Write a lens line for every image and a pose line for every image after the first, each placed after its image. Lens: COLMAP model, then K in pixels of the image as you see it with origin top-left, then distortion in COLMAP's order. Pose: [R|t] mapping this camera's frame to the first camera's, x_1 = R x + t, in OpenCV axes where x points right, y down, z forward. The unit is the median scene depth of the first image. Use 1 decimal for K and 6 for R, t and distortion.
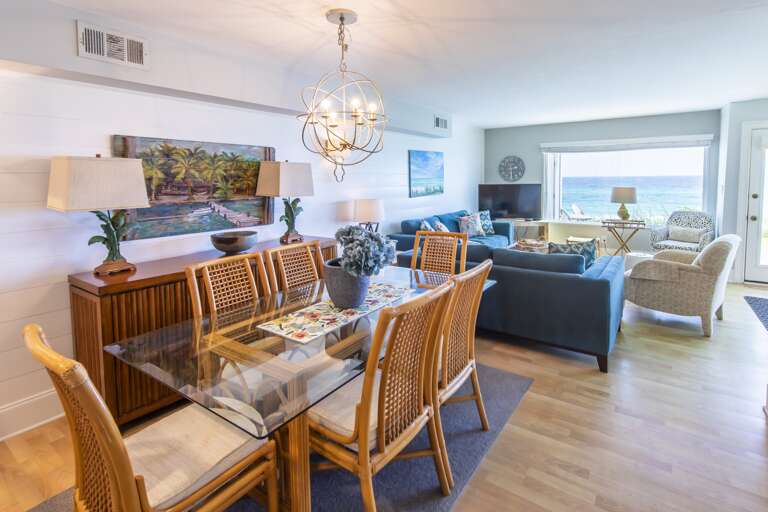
lens RADIAL K [[377.5, 0, 403.5], [0, 377.5, 195.2], [0, 0, 1]] dist [0.013820, 0.000096]
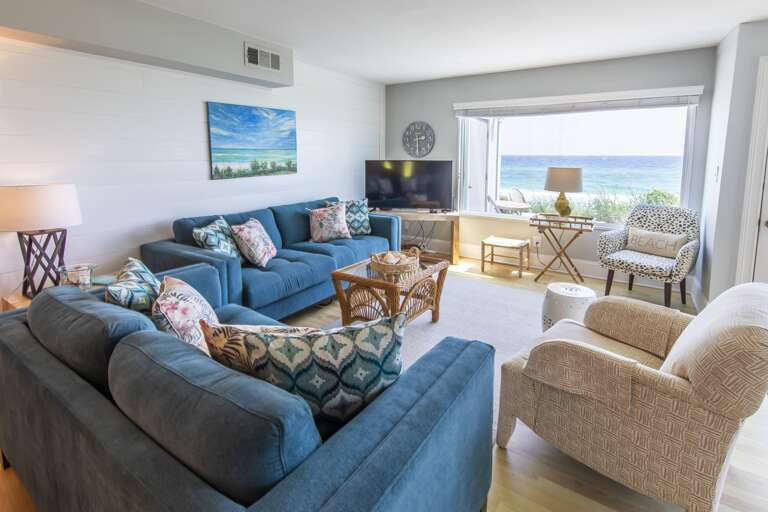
lens RADIAL K [[375.0, 0, 375.7], [0, 375.0, 183.8], [0, 0, 1]] dist [0.014391, -0.000553]
pose [[0.999902, 0.013973, 0.000996, 0.254461], [-0.014000, 0.999295, 0.034842, -0.010452], [-0.000508, -0.034853, 0.999392, 0.344077]]
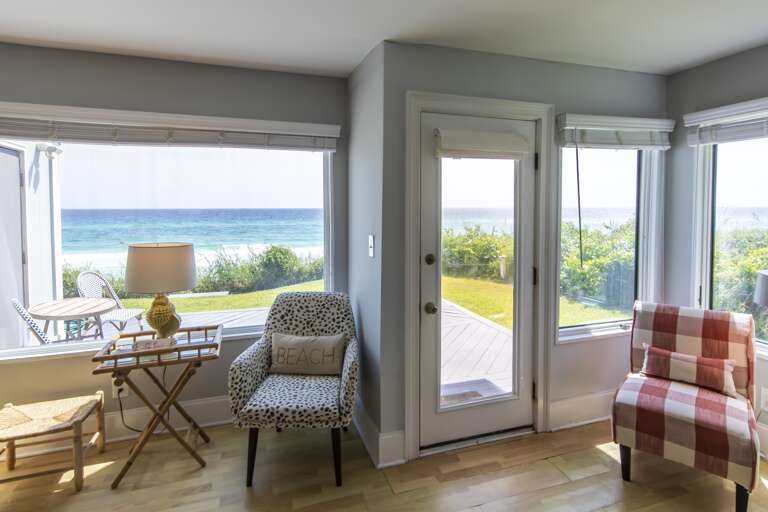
lens RADIAL K [[424.1, 0, 397.3], [0, 424.1, 222.4], [0, 0, 1]] dist [-0.002508, -0.000429]
pose [[0.591896, -0.022030, 0.805713, 0.400755], [0.034053, 0.999417, 0.002310, -0.036123], [-0.805295, 0.026070, 0.592301, 0.597378]]
